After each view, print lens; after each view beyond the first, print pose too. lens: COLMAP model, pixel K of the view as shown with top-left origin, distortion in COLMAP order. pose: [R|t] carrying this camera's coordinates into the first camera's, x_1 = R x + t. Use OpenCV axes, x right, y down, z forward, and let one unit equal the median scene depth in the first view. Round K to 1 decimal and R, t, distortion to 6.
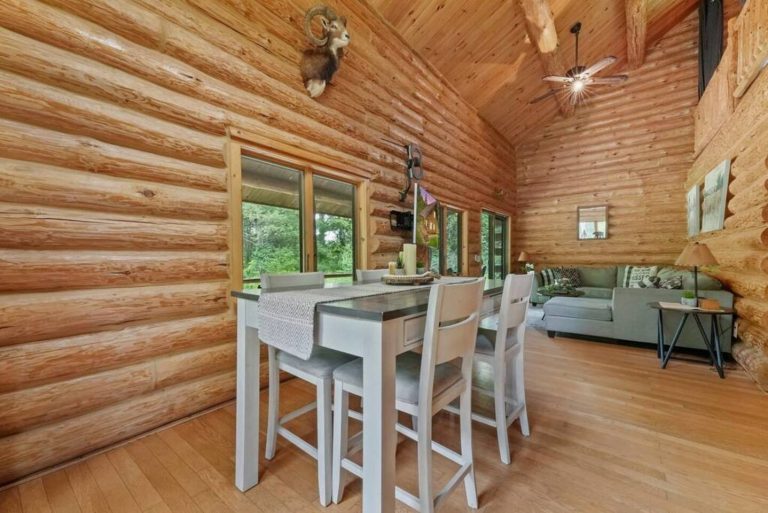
lens RADIAL K [[310.6, 0, 382.6], [0, 310.6, 265.1], [0, 0, 1]] dist [0.024364, -0.000097]
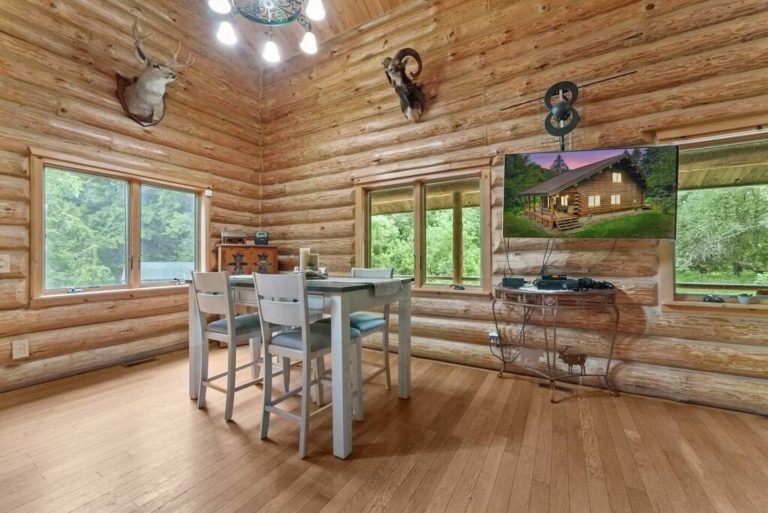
lens RADIAL K [[309.8, 0, 384.0], [0, 309.8, 256.5], [0, 0, 1]] dist [0.001055, 0.000032]
pose [[0.137647, -0.007064, -0.990456, 0.403118], [-0.021988, 0.999706, -0.010185, -0.006425], [0.990237, 0.023180, 0.137451, 0.324501]]
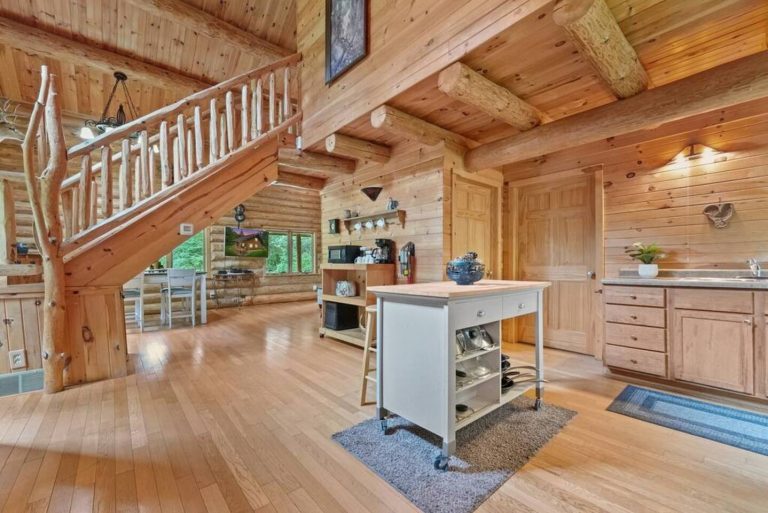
lens RADIAL K [[319.3, 0, 377.4], [0, 319.3, 262.3], [0, 0, 1]] dist [0.000010, 0.000032]
pose [[0.978279, -0.002454, -0.207278, 0.783625], [-0.001989, 0.999773, -0.021224, 0.007472], [0.207283, 0.021175, 0.978052, -0.432238]]
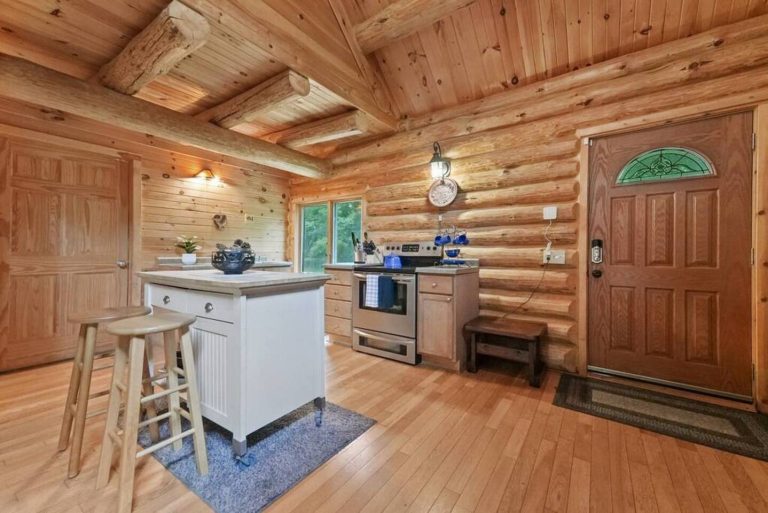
lens RADIAL K [[307.9, 0, 384.2], [0, 307.9, 252.0], [0, 0, 1]] dist [0.029405, -0.000115]
pose [[-0.060277, 0.006528, 0.998160, 0.482648], [0.016084, 0.999855, -0.005567, 0.005781], [-0.998052, 0.015719, -0.060373, -0.218013]]
